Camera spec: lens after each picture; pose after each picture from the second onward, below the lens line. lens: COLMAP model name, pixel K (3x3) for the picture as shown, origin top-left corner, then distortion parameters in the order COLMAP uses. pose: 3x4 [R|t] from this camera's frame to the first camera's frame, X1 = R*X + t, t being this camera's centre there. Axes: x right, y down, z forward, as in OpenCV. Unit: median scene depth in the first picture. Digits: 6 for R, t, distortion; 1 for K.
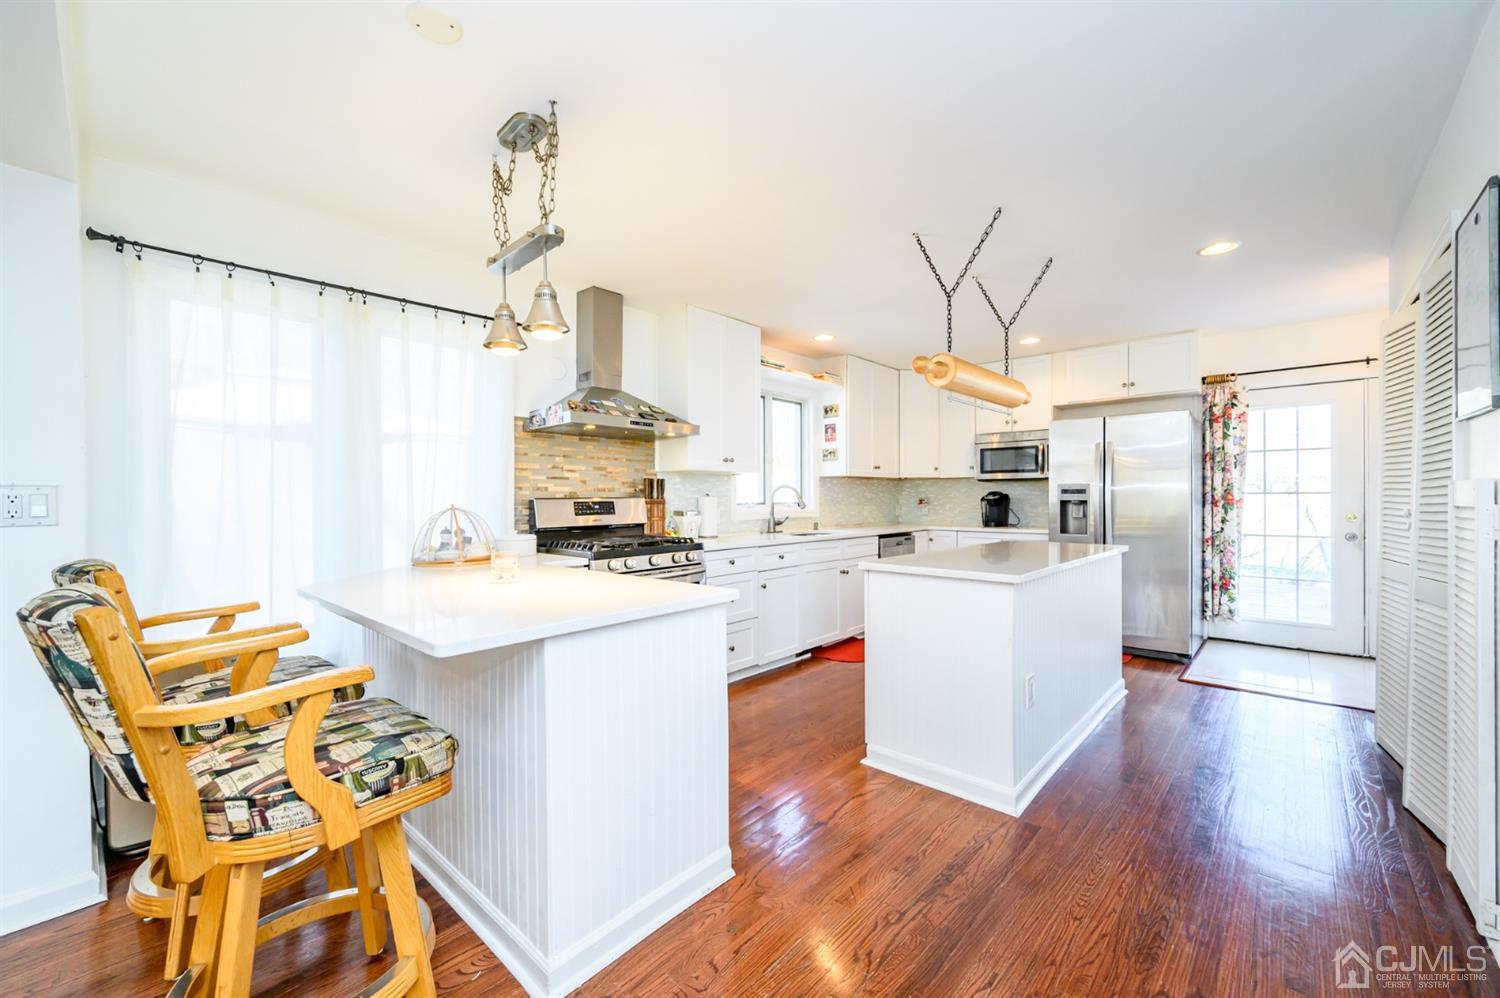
lens RADIAL K [[592.9, 0, 747.1], [0, 592.9, 498.7], [0, 0, 1]] dist [0.000968, 0.000042]
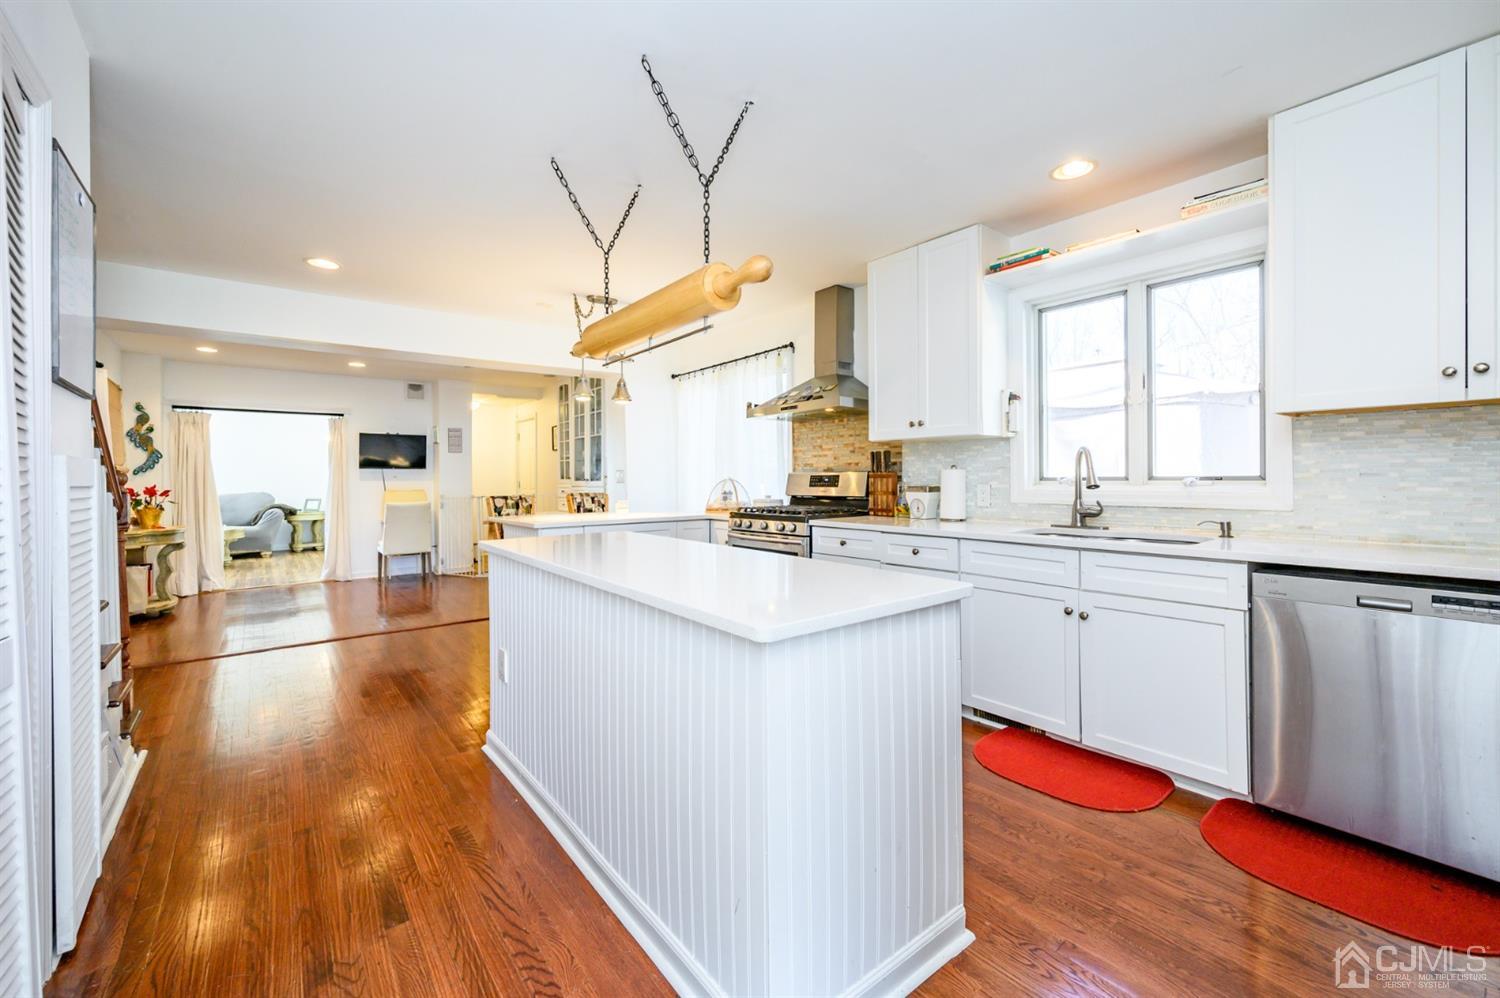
lens RADIAL K [[611.2, 0, 748.4], [0, 611.2, 478.0], [0, 0, 1]] dist [0.000863, -0.000067]
pose [[-0.154731, 0.010959, -0.987896, 0.727092], [0.009792, 0.999906, 0.009559, -0.002010], [0.987908, -0.008195, -0.154824, 0.796708]]
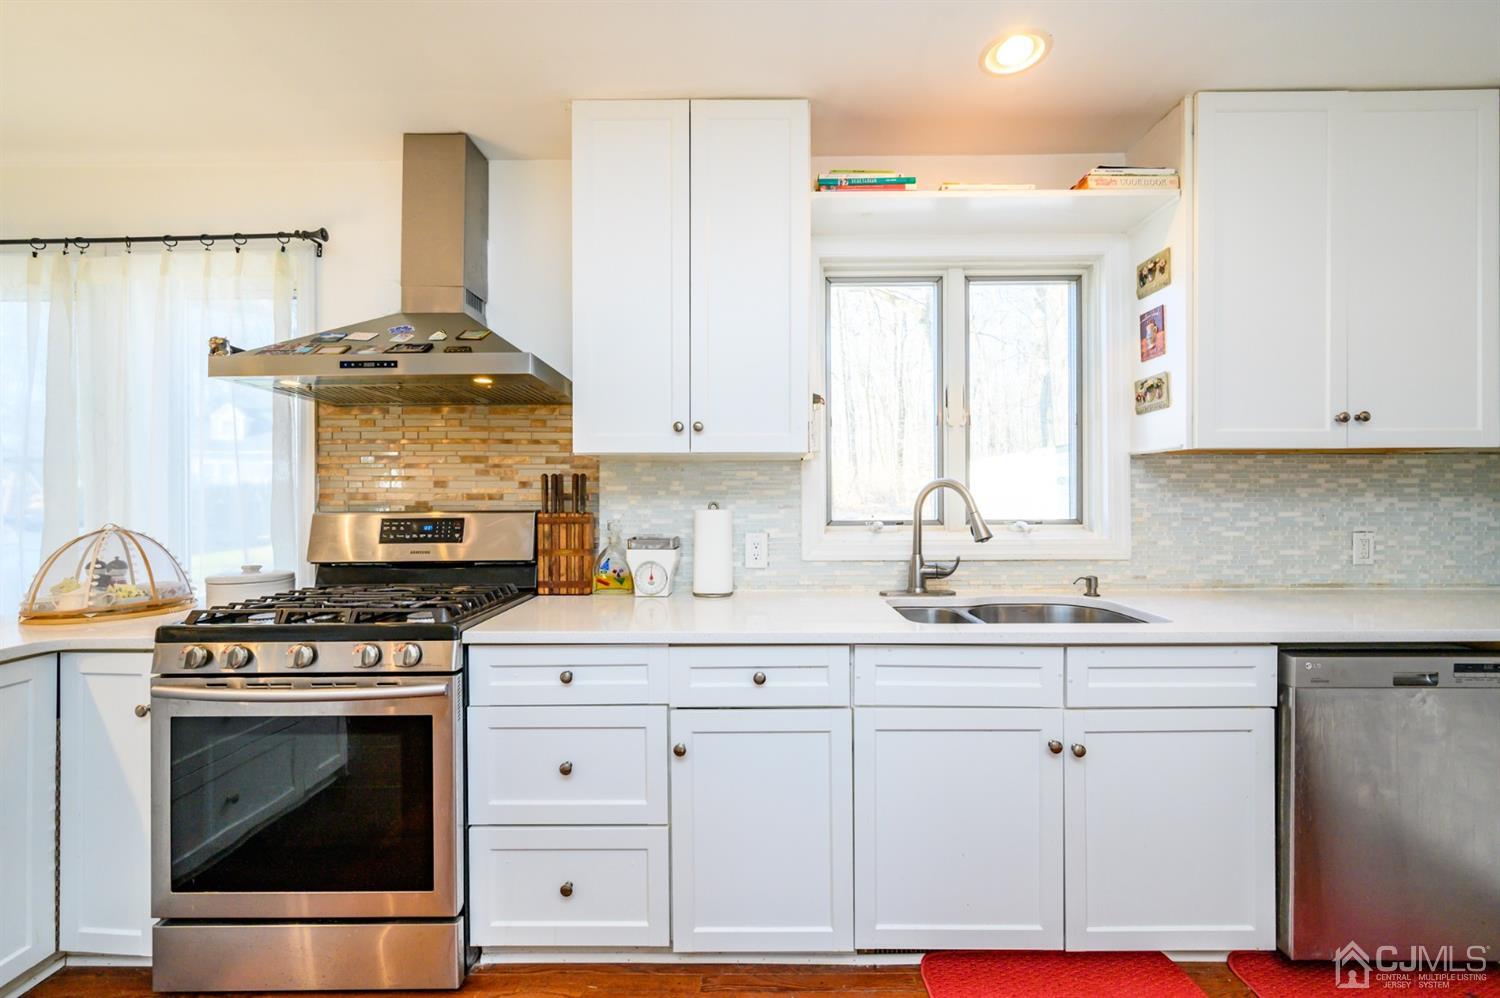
lens RADIAL K [[604.5, 0, 750.0], [0, 604.5, 499.0], [0, 0, 1]] dist [0.000045, -0.000016]
pose [[0.667028, 0.007598, -0.744994, 0.291737], [-0.000250, 0.999950, 0.009974, -0.015082], [0.745033, -0.006467, 0.666997, 0.650618]]
